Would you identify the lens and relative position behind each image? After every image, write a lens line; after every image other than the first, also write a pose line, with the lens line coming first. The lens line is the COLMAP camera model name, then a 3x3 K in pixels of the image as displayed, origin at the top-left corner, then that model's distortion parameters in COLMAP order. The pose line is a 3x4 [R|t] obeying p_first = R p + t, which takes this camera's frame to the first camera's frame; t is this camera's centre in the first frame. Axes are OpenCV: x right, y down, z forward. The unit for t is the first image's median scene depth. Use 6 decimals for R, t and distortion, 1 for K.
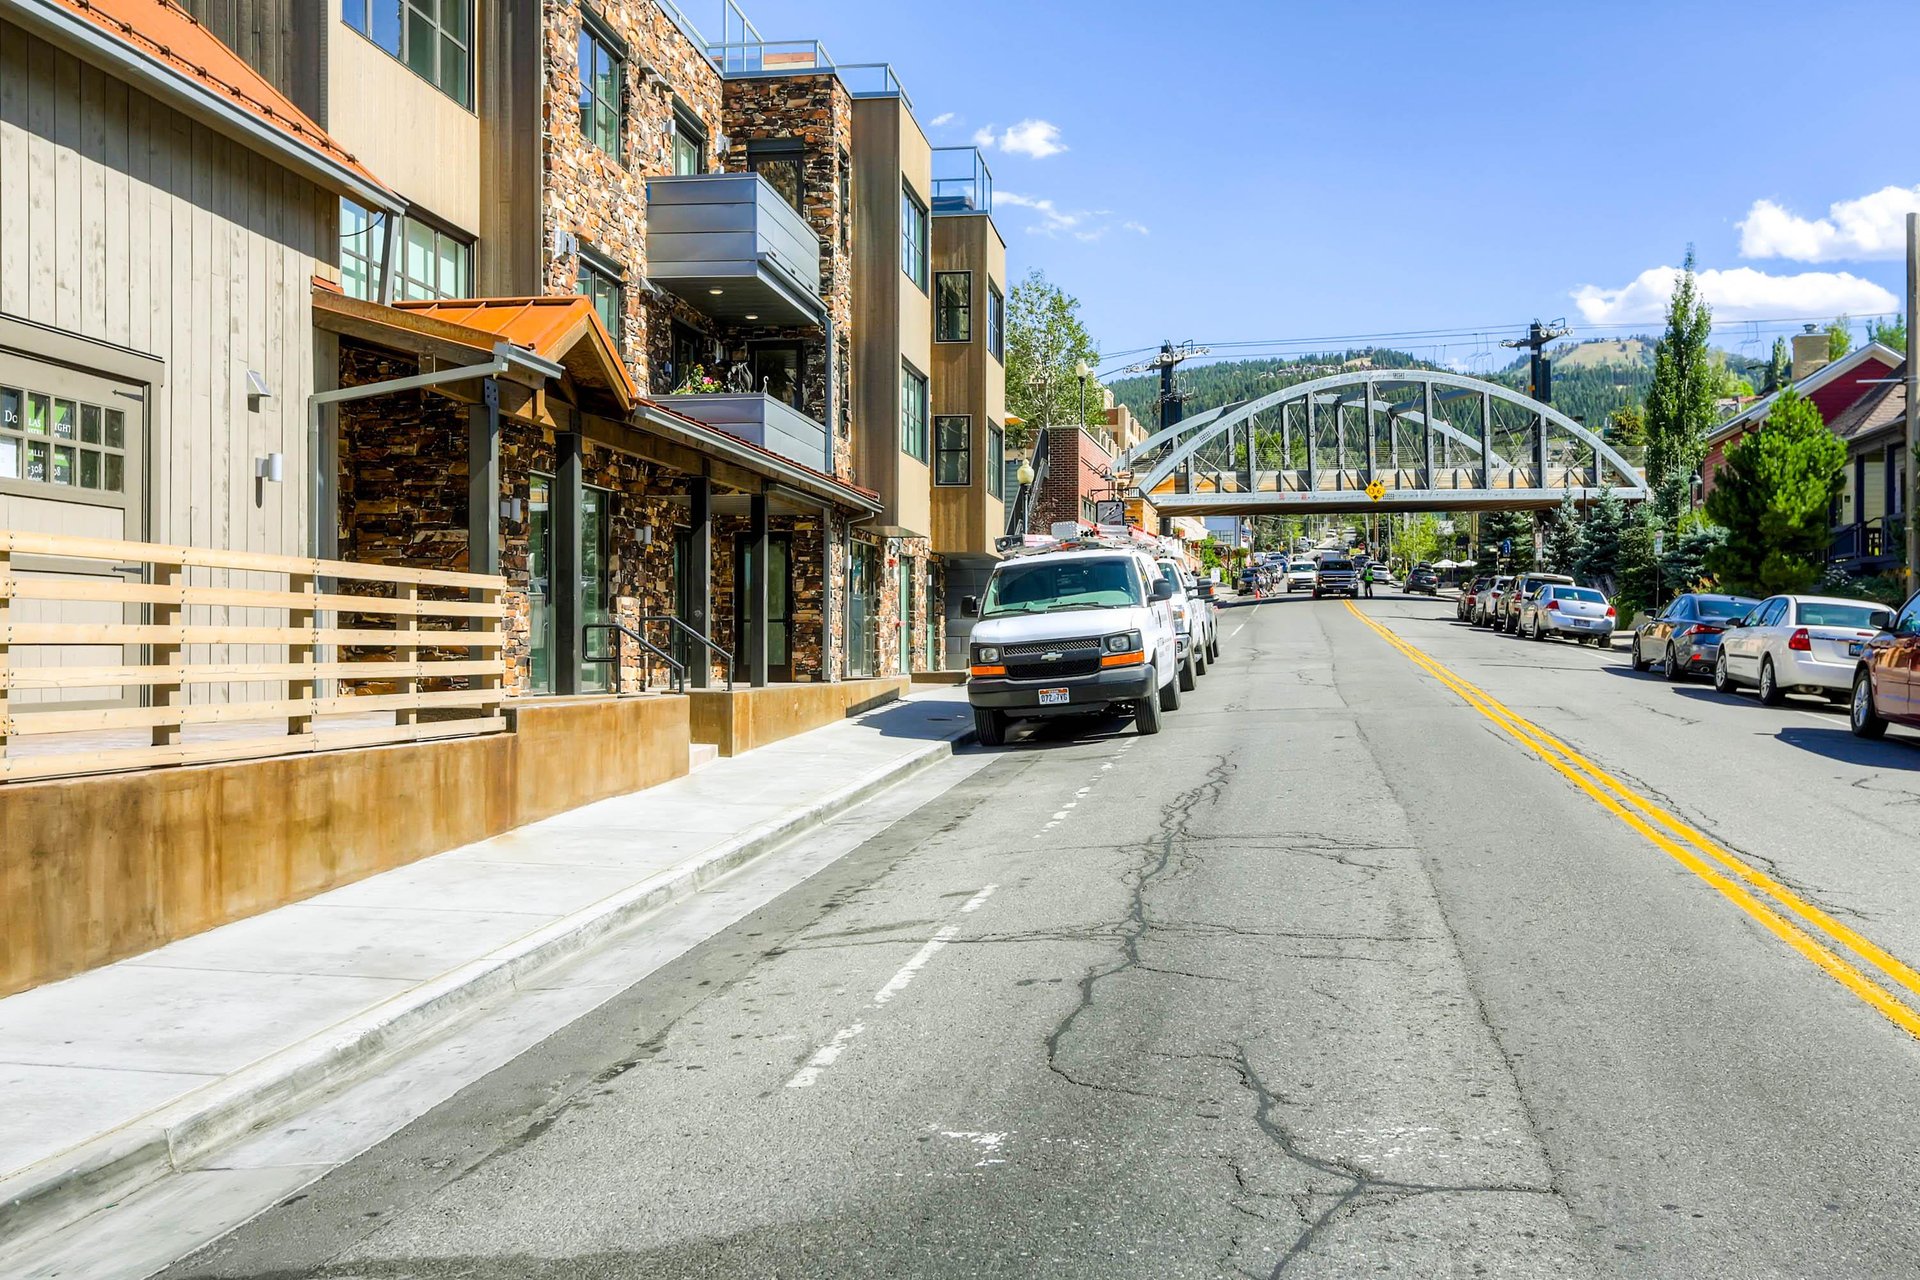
lens RADIAL K [[1869.9, 0, 960.0], [0, 1869.9, 640.0], [0, 0, 1]] dist [0.011408, 0.019976]
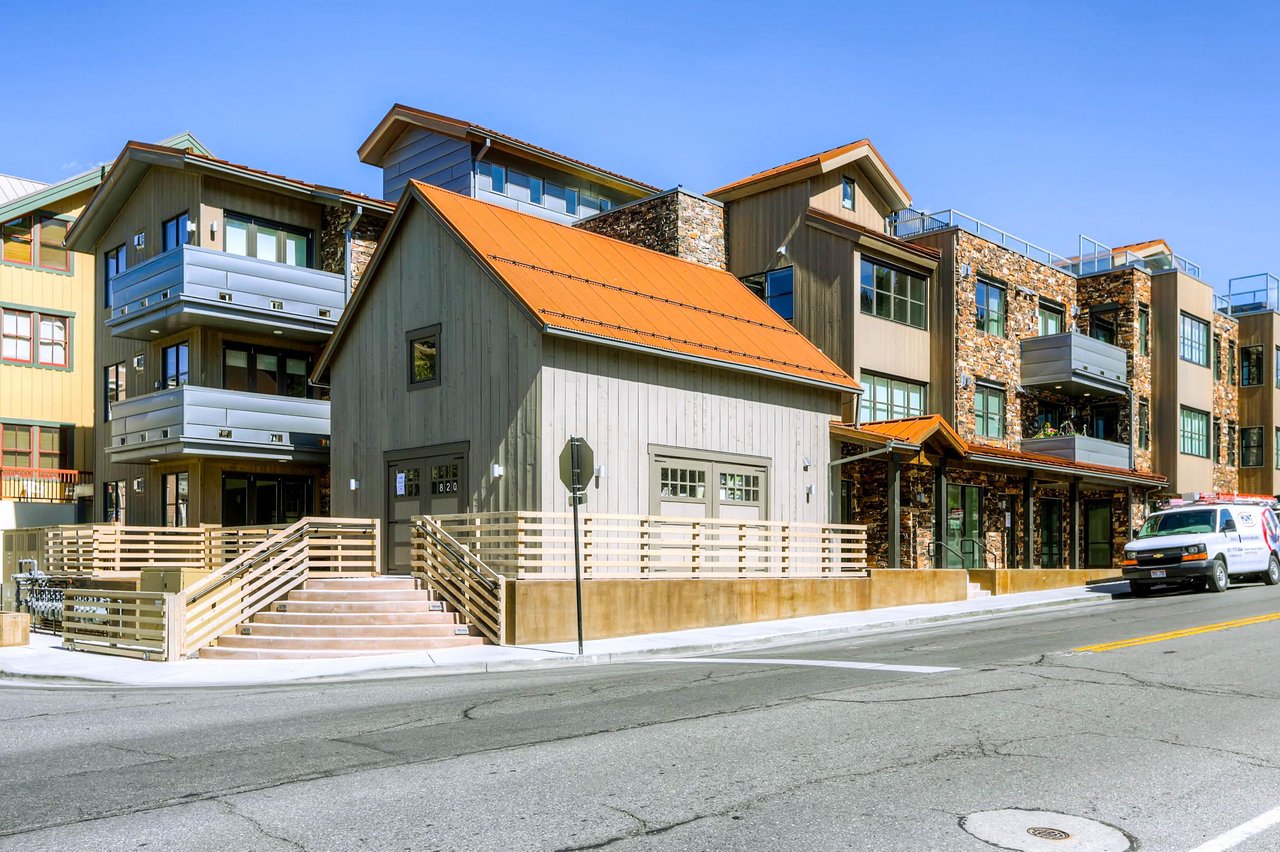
lens RADIAL K [[1246.6, 0, 640.0], [0, 1246.6, 426.0], [0, 0, 1]] dist [0.011408, 0.019976]
pose [[0.803006, -0.068197, -0.592056, 0.390769], [0.001564, 0.993669, -0.112337, 0.018923], [0.595969, 0.089282, 0.798029, -0.491353]]
